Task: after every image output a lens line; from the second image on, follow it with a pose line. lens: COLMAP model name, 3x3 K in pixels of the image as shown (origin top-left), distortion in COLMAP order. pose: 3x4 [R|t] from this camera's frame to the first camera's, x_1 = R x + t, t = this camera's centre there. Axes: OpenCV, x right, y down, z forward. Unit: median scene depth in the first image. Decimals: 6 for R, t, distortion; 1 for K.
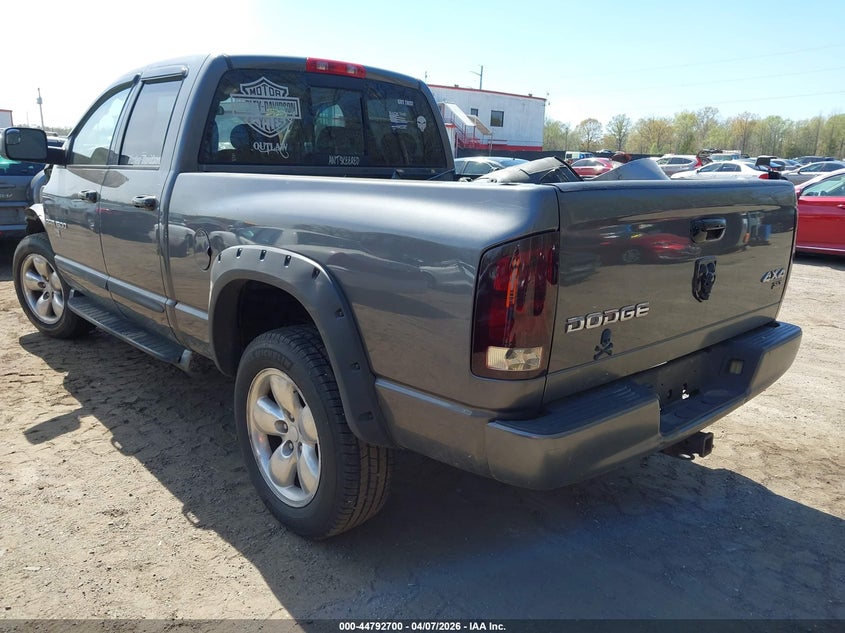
lens RADIAL K [[671.3, 0, 419.9], [0, 671.3, 311.5], [0, 0, 1]] dist [0.010029, -0.004926]
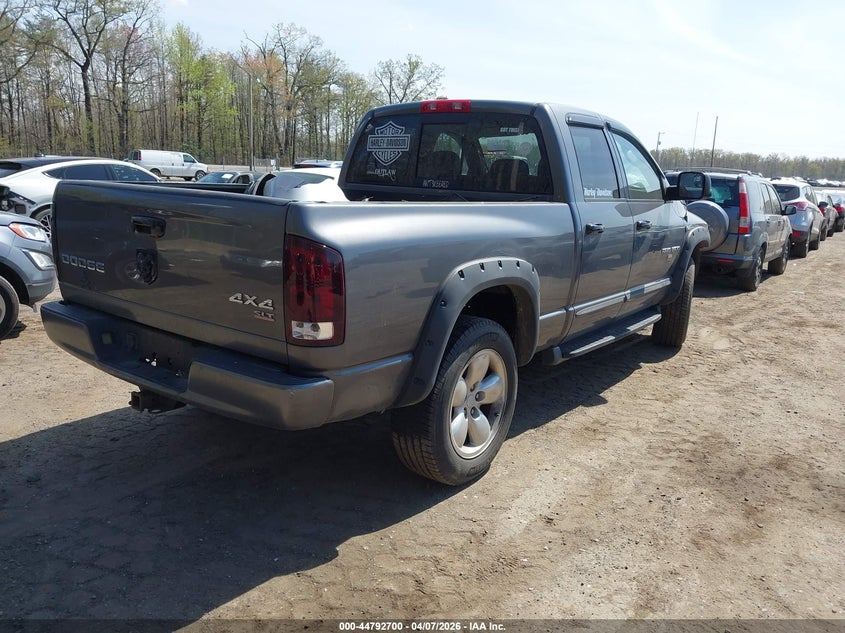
lens RADIAL K [[671.3, 0, 419.6], [0, 671.3, 321.3], [0, 0, 1]] dist [0.010029, -0.004926]
pose [[0.188702, 0.213441, -0.958558, 1.122746], [-0.241002, 0.956310, 0.165497, -0.191054], [0.952003, 0.199785, 0.231898, 0.784217]]
